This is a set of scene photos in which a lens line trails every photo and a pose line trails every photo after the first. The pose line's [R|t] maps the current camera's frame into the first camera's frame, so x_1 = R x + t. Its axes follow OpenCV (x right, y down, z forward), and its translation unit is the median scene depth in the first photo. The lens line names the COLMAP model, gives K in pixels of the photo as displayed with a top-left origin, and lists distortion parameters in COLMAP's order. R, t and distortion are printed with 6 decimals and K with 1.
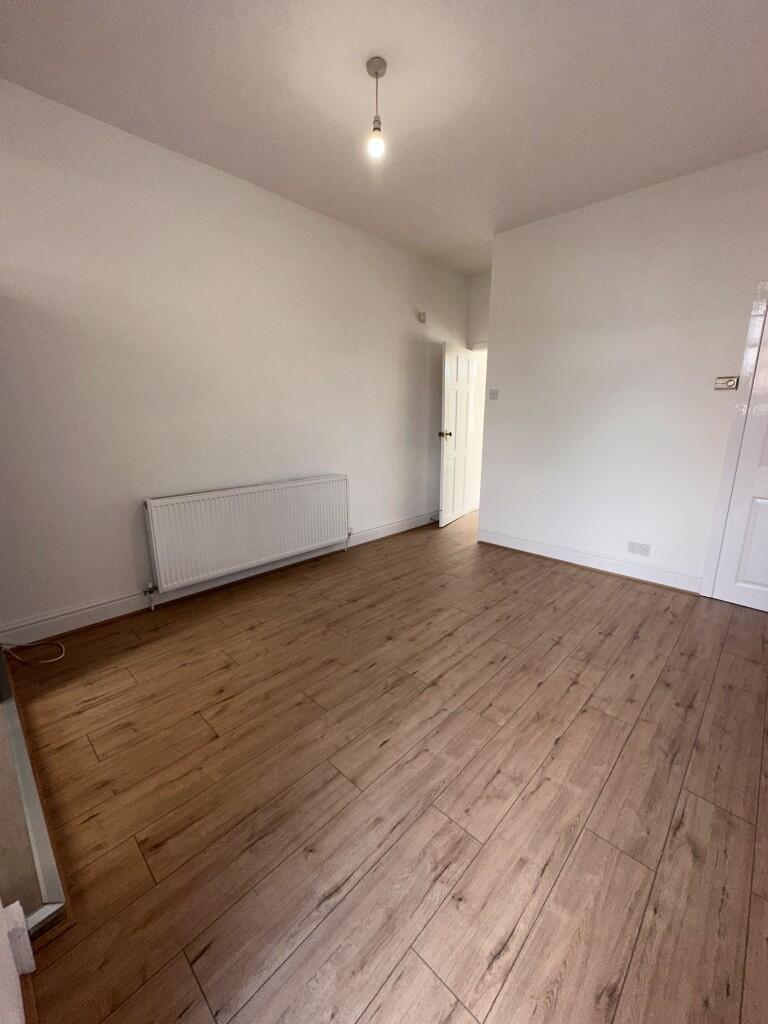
lens RADIAL K [[410.4, 0, 384.4], [0, 410.4, 518.7], [0, 0, 1]] dist [0.001978, 0.000073]
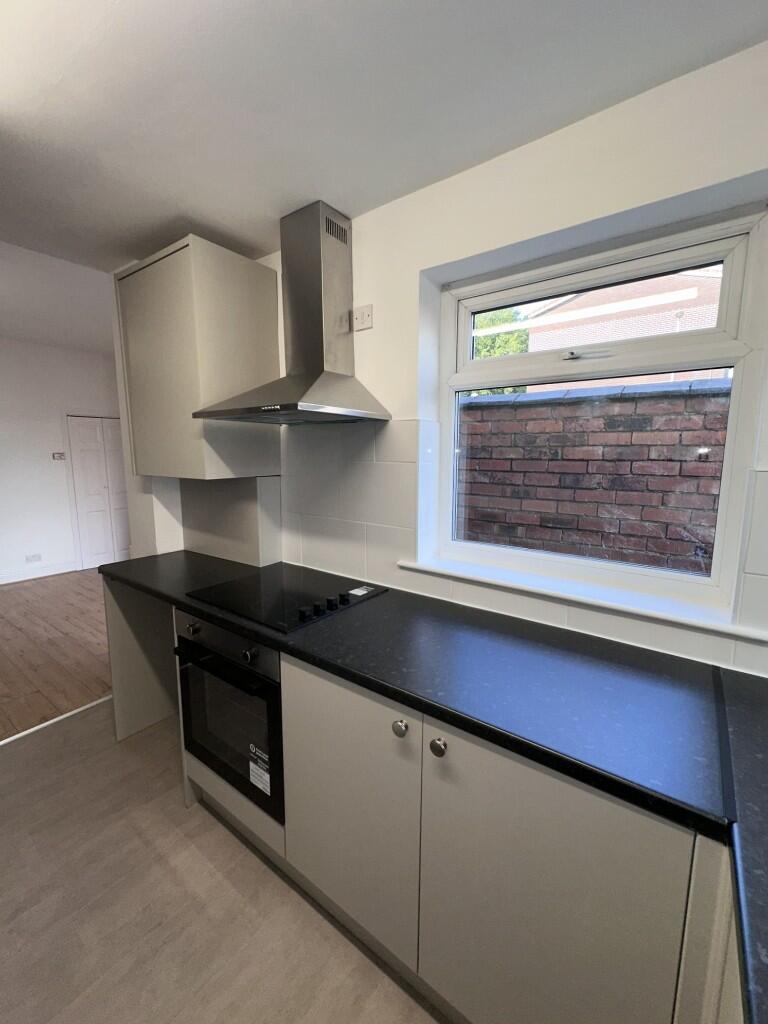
lens RADIAL K [[410.4, 0, 384.7], [0, 410.4, 517.7], [0, 0, 1]] dist [0.001978, 0.000073]
pose [[-0.140828, -0.148275, 0.978868, -1.543932], [0.244077, 0.953004, 0.179472, -0.040920], [-0.959476, 0.264193, -0.098020, -0.216614]]
